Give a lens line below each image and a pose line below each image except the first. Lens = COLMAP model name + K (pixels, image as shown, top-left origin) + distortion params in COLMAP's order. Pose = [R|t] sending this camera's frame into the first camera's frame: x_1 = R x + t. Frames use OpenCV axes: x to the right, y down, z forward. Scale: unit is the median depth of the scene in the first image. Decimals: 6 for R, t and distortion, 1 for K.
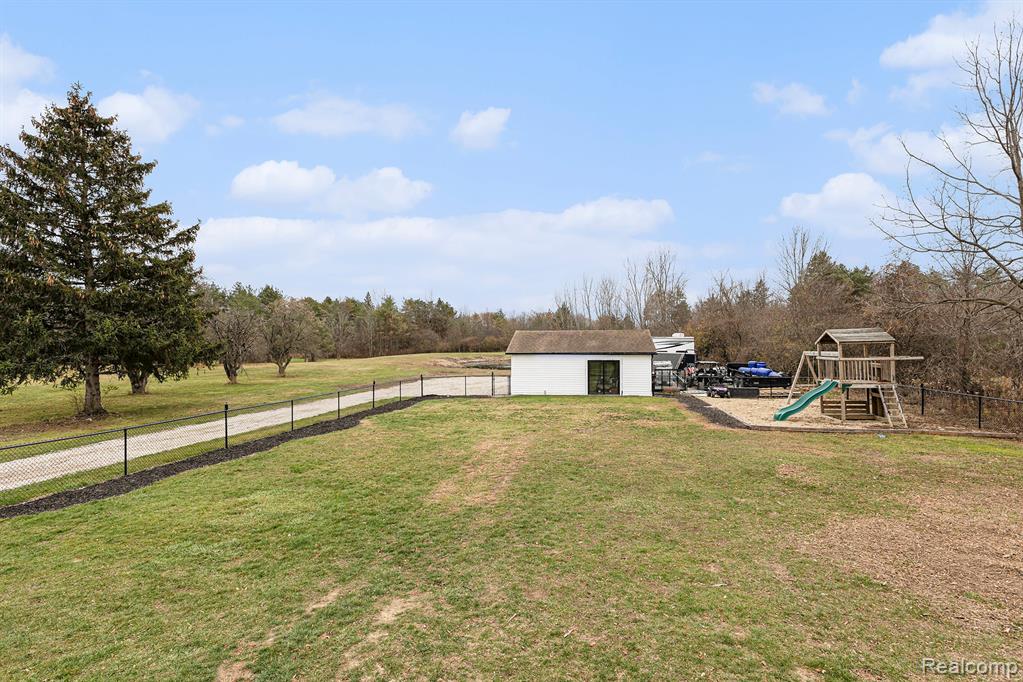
lens RADIAL K [[524.7, 0, 510.6], [0, 524.7, 339.9], [0, 0, 1]] dist [0.015330, 0.000426]
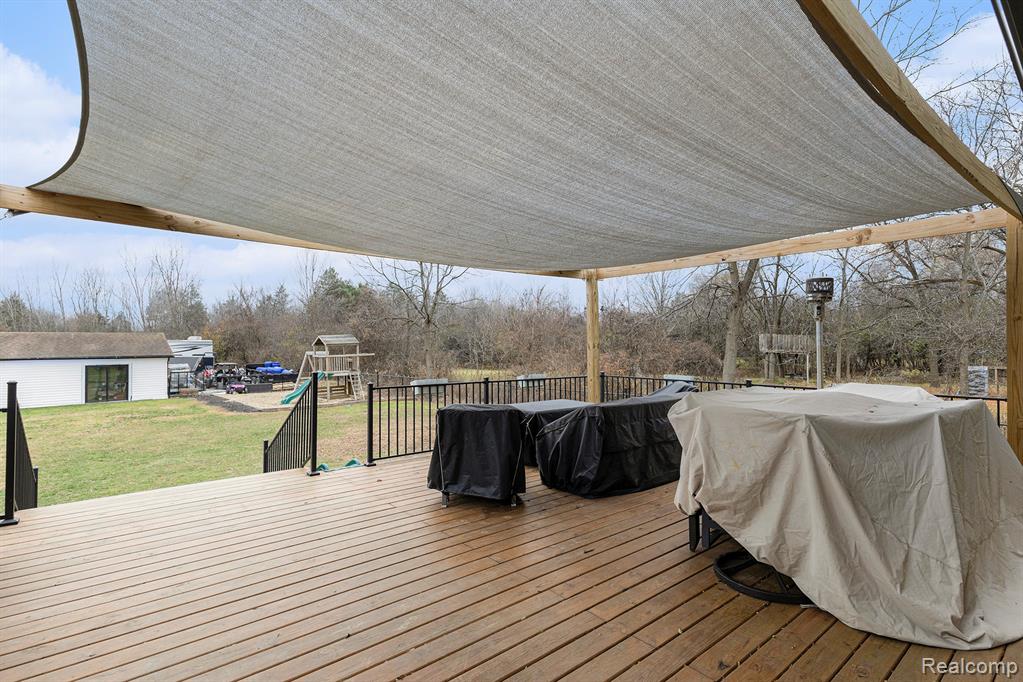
lens RADIAL K [[524.7, 0, 512.7], [0, 524.7, 335.7], [0, 0, 1]] dist [0.015330, 0.000426]
pose [[0.655832, 0.010589, 0.754832, -0.061784], [0.000698, 0.999893, -0.014634, 0.001139], [-0.754906, 0.010124, 0.655755, -0.163833]]
